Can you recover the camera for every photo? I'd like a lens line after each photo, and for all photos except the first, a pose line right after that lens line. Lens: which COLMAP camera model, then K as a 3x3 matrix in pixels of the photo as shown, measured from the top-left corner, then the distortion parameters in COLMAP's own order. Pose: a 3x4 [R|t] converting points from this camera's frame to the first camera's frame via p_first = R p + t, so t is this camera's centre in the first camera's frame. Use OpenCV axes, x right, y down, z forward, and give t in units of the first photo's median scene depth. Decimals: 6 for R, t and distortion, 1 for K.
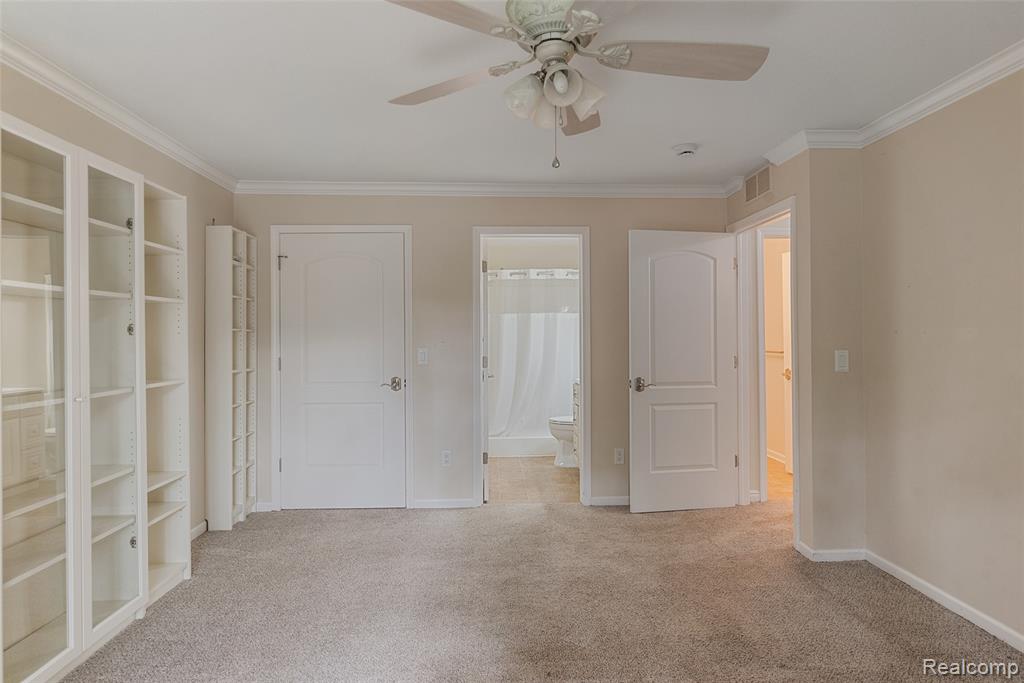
lens RADIAL K [[549.6, 0, 513.3], [0, 549.6, 341.3], [0, 0, 1]] dist [-0.001158, -0.000608]
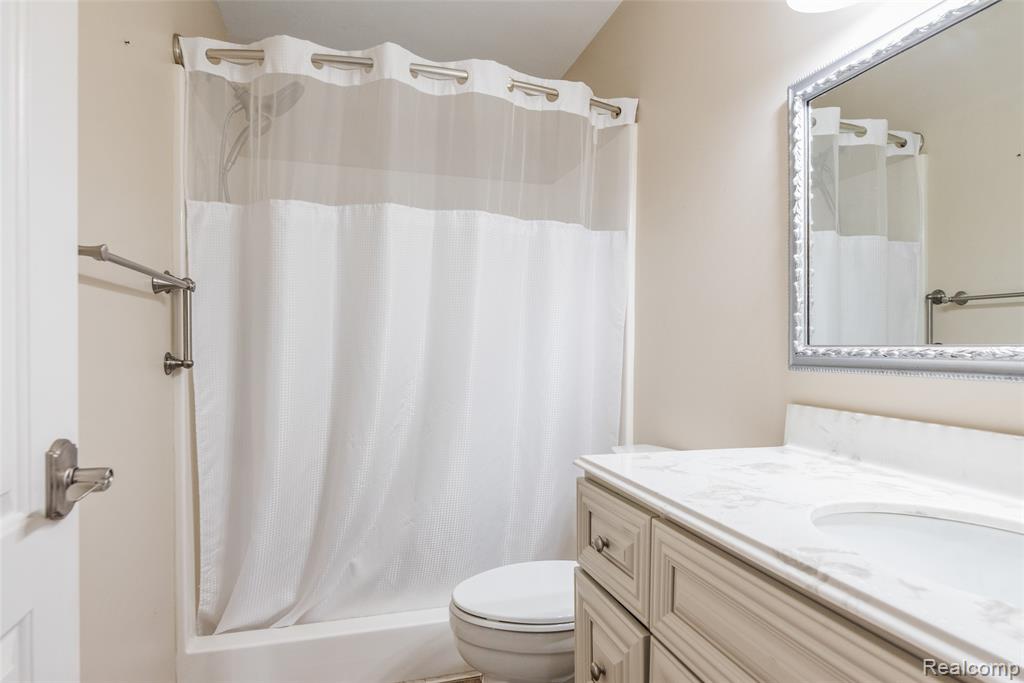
lens RADIAL K [[549.6, 0, 512.4], [0, 549.6, 342.1], [0, 0, 1]] dist [-0.001158, -0.000608]
pose [[0.970382, 0.012536, 0.241251, 0.027062], [-0.013710, 0.999901, 0.003188, 0.018450], [-0.241187, -0.006401, 0.970458, 0.704275]]
